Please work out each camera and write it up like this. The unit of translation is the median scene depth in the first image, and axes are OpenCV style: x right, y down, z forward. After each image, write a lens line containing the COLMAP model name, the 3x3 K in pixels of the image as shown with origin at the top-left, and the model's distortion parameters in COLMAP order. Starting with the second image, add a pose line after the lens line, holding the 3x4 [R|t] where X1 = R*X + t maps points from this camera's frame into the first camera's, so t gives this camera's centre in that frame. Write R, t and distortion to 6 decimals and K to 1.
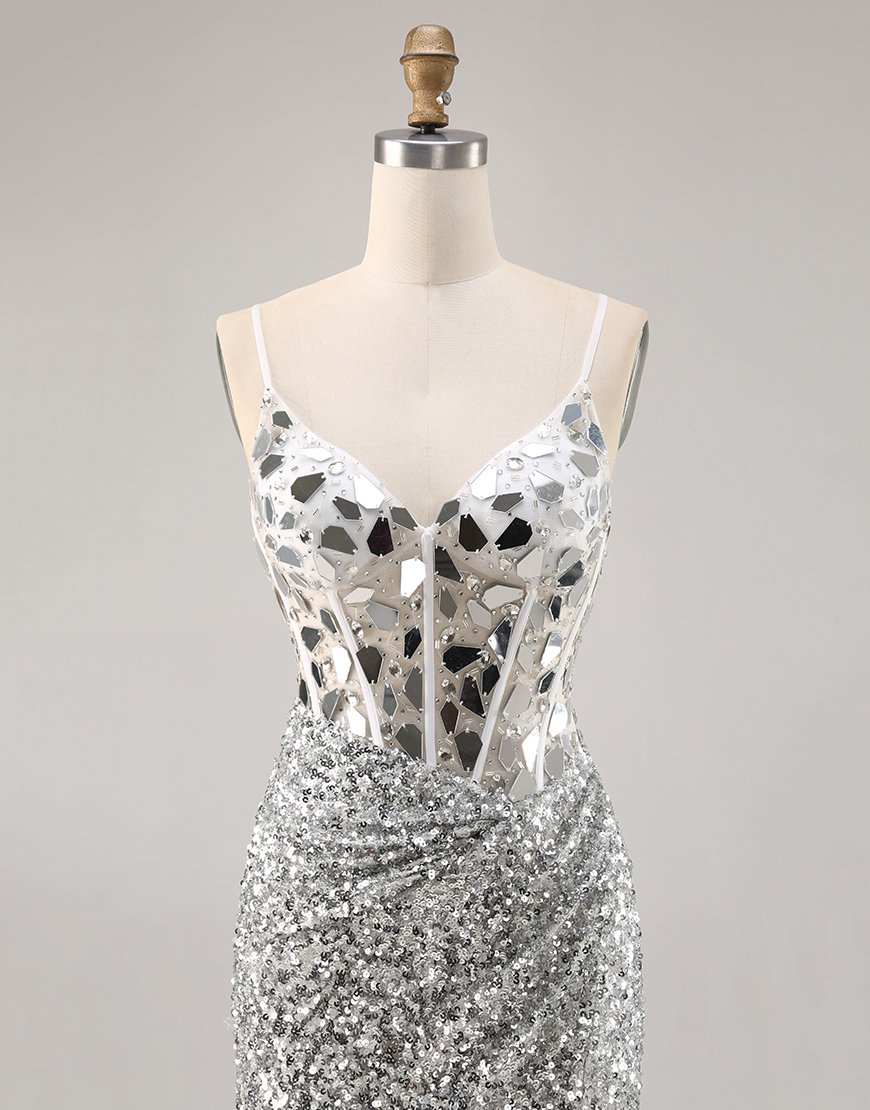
lens RADIAL K [[2121.1, 0, 428.0], [0, 2121.1, 551.1], [0, 0, 1]] dist [0.086703, 0.000000]
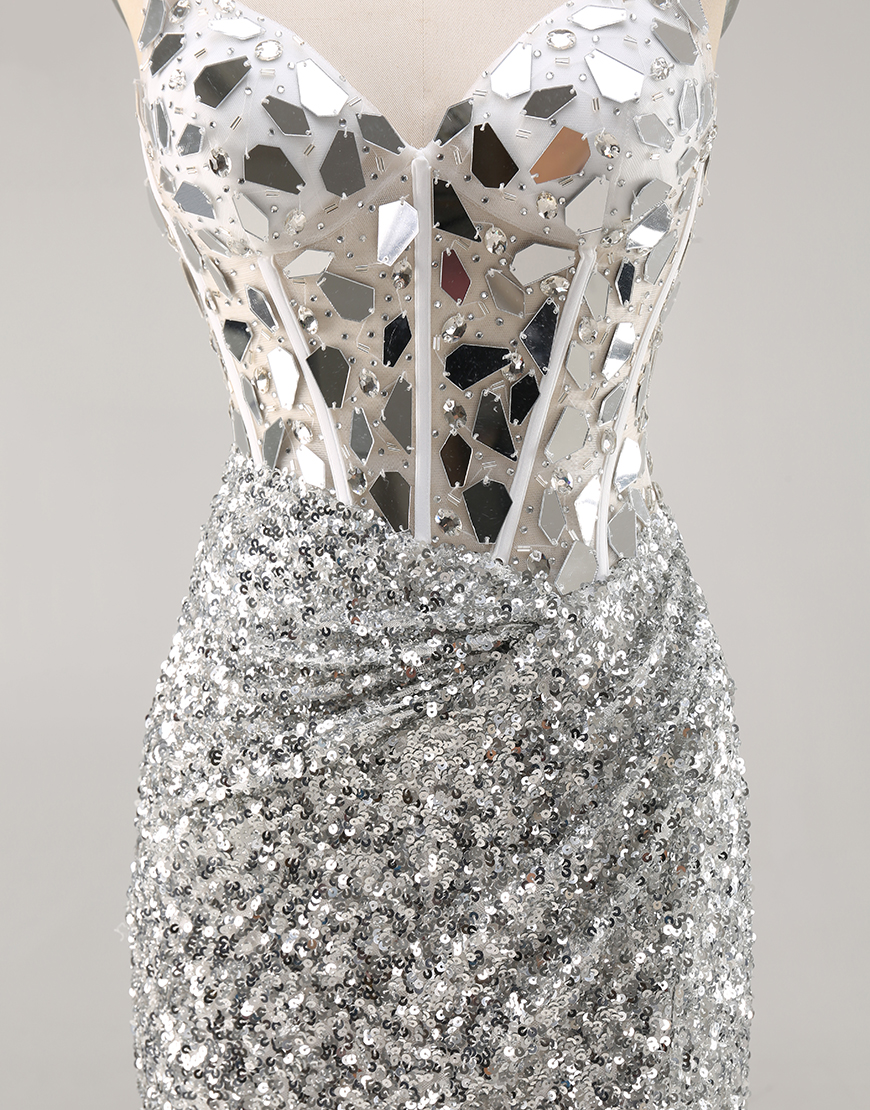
lens RADIAL K [[2389.4, 0, 434.8], [0, 2389.4, 552.9], [0, 0, 1]] dist [0.062965, 0.000000]
pose [[0.999876, -0.004824, -0.014984, 0.013357], [0.006293, 0.995009, 0.099587, 0.034622], [0.014429, -0.099669, 0.994916, 0.294923]]
